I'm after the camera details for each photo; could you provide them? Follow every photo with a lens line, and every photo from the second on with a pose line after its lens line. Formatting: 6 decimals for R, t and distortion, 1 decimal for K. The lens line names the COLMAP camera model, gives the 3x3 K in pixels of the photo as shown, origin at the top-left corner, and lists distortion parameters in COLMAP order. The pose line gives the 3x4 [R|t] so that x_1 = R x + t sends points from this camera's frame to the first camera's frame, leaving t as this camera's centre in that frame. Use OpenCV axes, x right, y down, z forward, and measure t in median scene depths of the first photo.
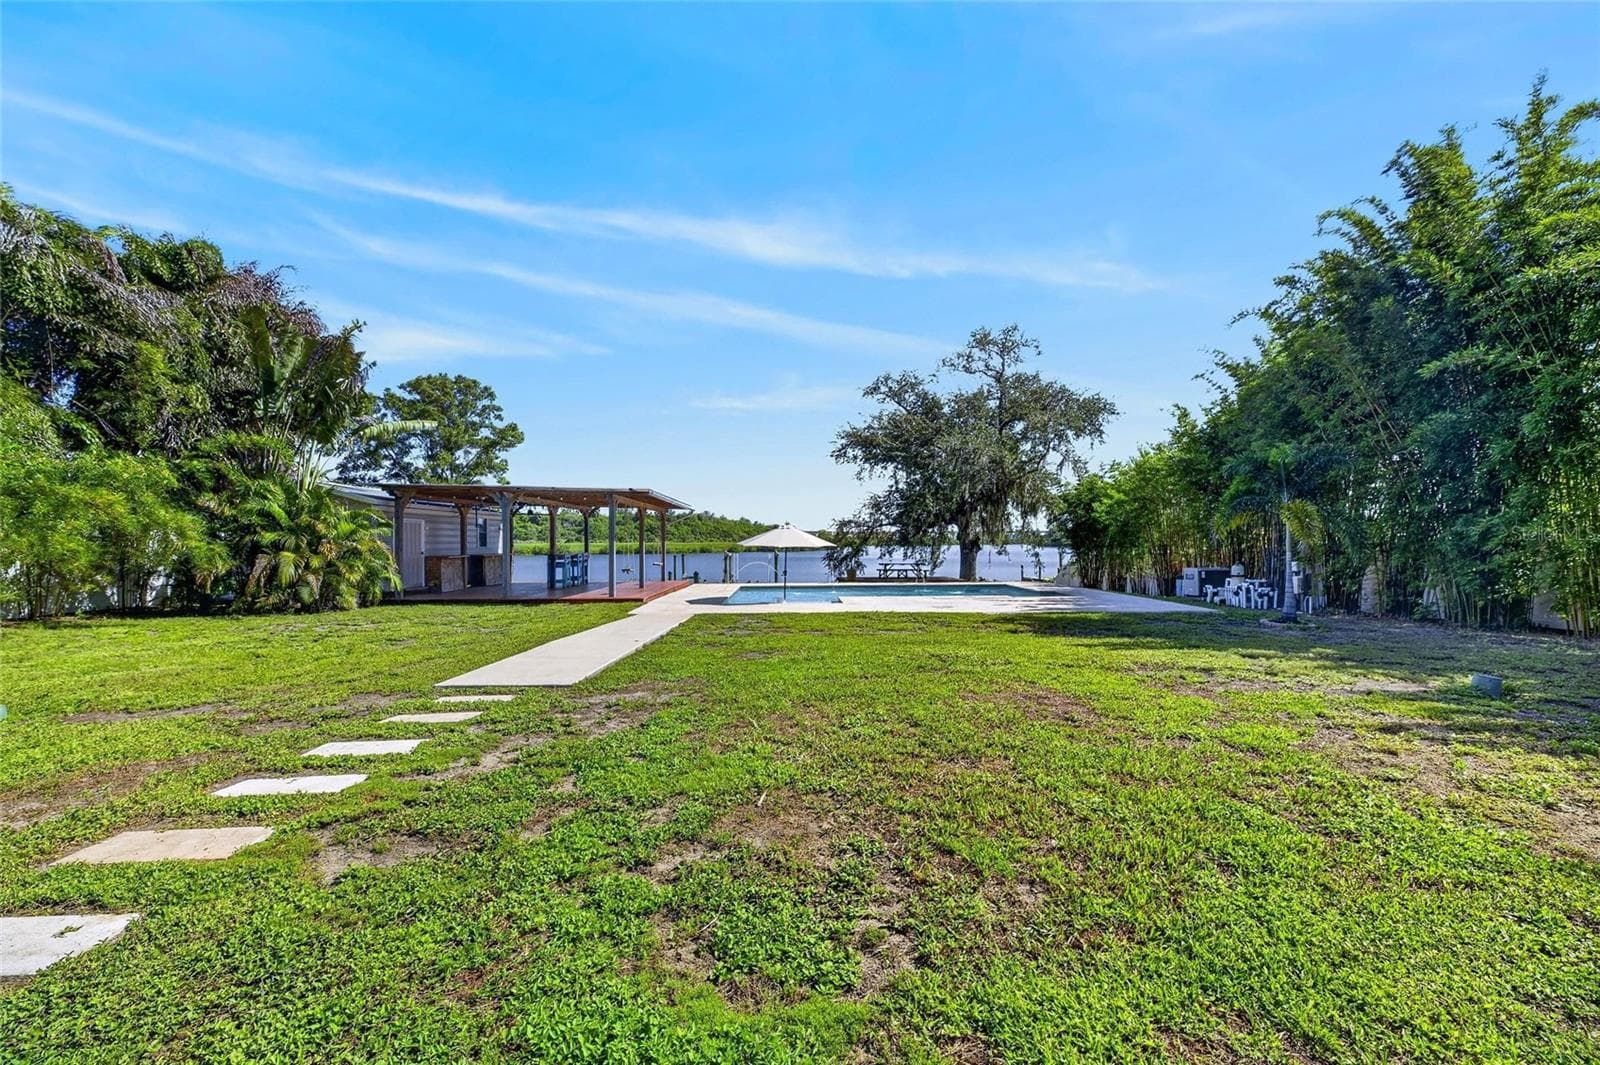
lens RADIAL K [[640.0, 0, 802.1], [0, 640.0, 541.2], [0, 0, 1]] dist [-0.001741, -0.000364]
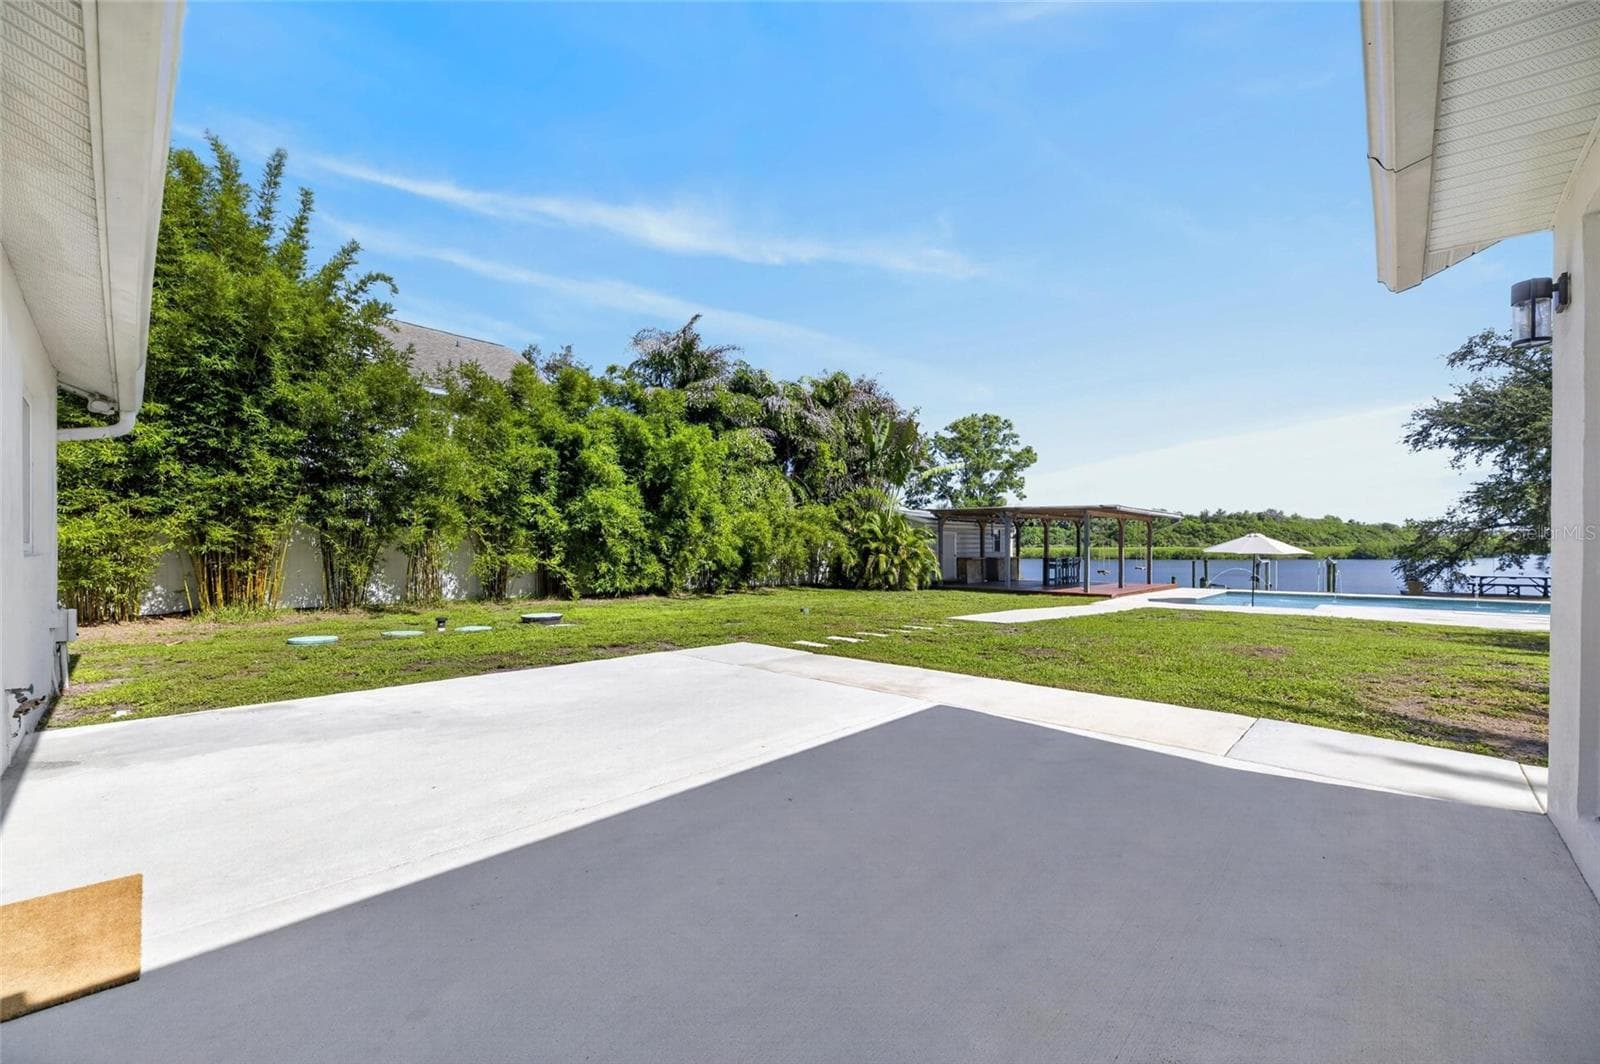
lens RADIAL K [[640.0, 0, 802.1], [0, 640.0, 540.7], [0, 0, 1]] dist [-0.001741, -0.000364]
pose [[0.705806, -0.005591, -0.708383, 0.206700], [0.000590, 0.999973, -0.007304, -0.005414], [0.708405, 0.004737, 0.705791, -0.292931]]
